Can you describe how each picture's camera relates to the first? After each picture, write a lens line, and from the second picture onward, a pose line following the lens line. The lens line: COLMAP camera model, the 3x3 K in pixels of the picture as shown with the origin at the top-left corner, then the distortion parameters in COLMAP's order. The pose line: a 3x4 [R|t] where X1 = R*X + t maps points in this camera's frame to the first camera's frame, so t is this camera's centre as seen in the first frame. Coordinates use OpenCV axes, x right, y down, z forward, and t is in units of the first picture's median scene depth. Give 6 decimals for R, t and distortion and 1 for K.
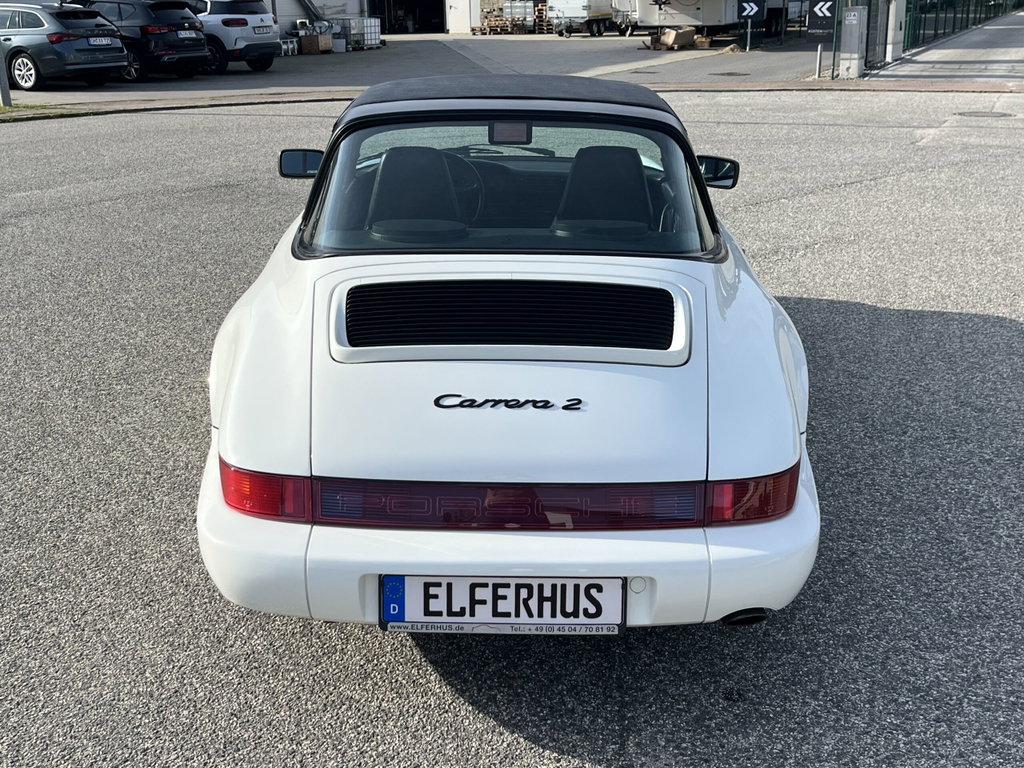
lens RADIAL K [[1151.0, 0, 507.1], [0, 1151.0, 378.1], [0, 0, 1]] dist [0.042239, 0.000000]
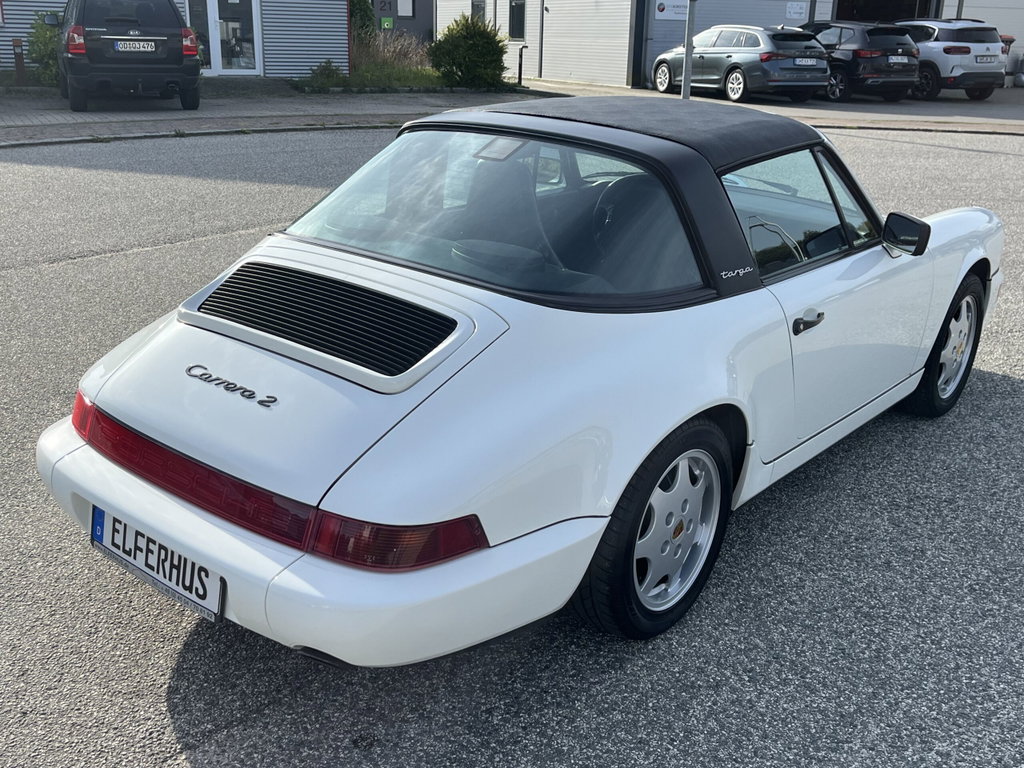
lens RADIAL K [[1073.0, 0, 513.8], [0, 1073.0, 385.2], [0, 0, 1]] dist [0.027653, 0.000000]
pose [[0.774197, 0.236211, -0.587216, 0.791147], [-0.232776, 0.968992, 0.082887, -0.122637], [0.588586, 0.072519, 0.805175, 0.351008]]
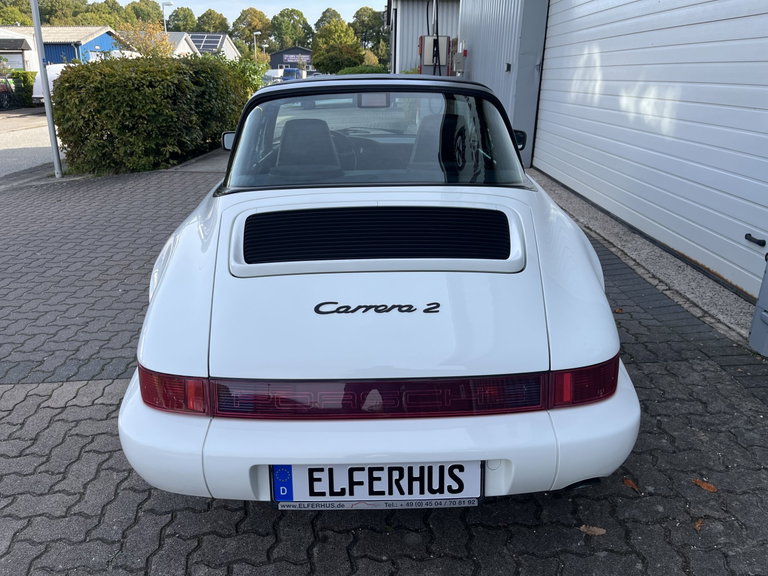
lens RADIAL K [[587.4, 0, 385.2], [0, 587.4, 287.1], [0, 0, 1]] dist [0.041072, -0.058058]
pose [[0.999421, -0.025775, 0.022210, -0.004103], [0.025201, 0.999351, 0.025729, -0.015166], [-0.022859, -0.025154, 0.999422, 0.398797]]
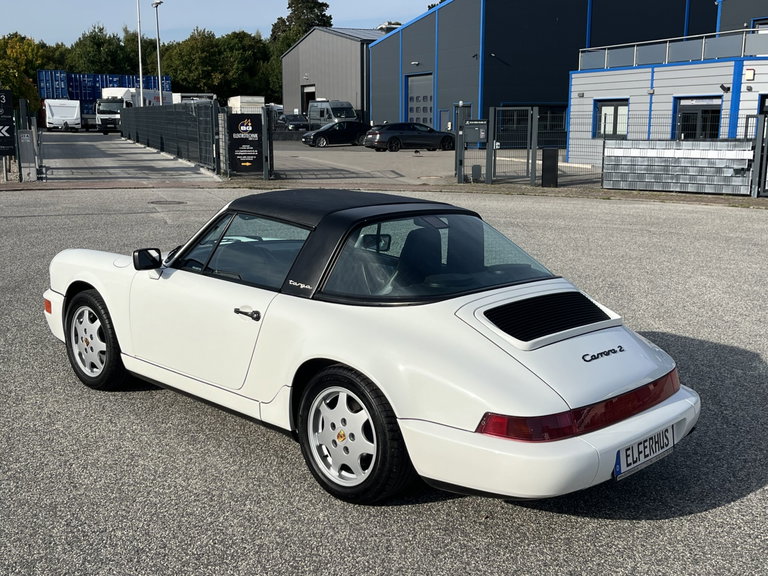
lens RADIAL K [[863.2, 0, 381.5], [0, 863.2, 288.8], [0, 0, 1]] dist [0.042239, 0.000000]
pose [[0.685544, -0.117966, 0.718410, -1.294424], [0.206072, 0.977872, -0.036074, -0.110006], [-0.698257, 0.172774, 0.694684, 0.225738]]
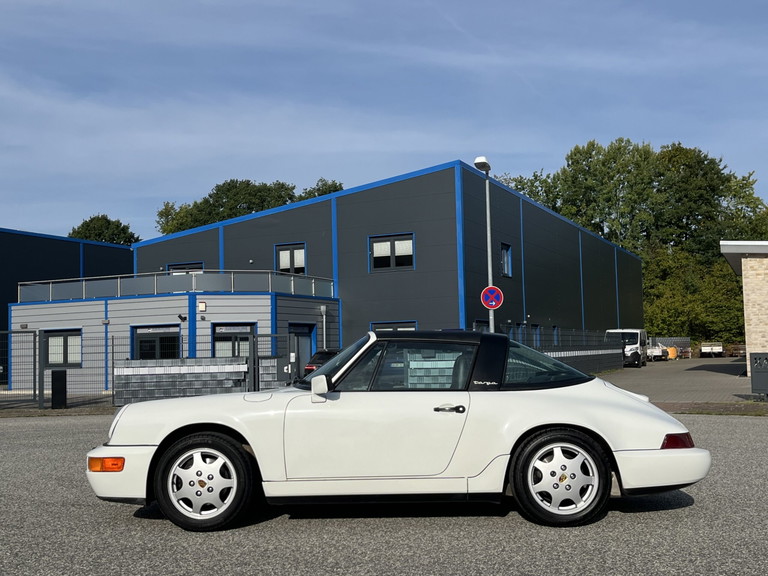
lens RADIAL K [[863.2, 0, 377.8], [0, 863.2, 290.8], [0, 0, 1]] dist [0.042239, 0.000000]
pose [[0.022678, 0.094948, 0.995224, -2.447375], [0.329347, 0.939202, -0.097108, -0.301111], [-0.943937, 0.329976, -0.009971, 1.638064]]
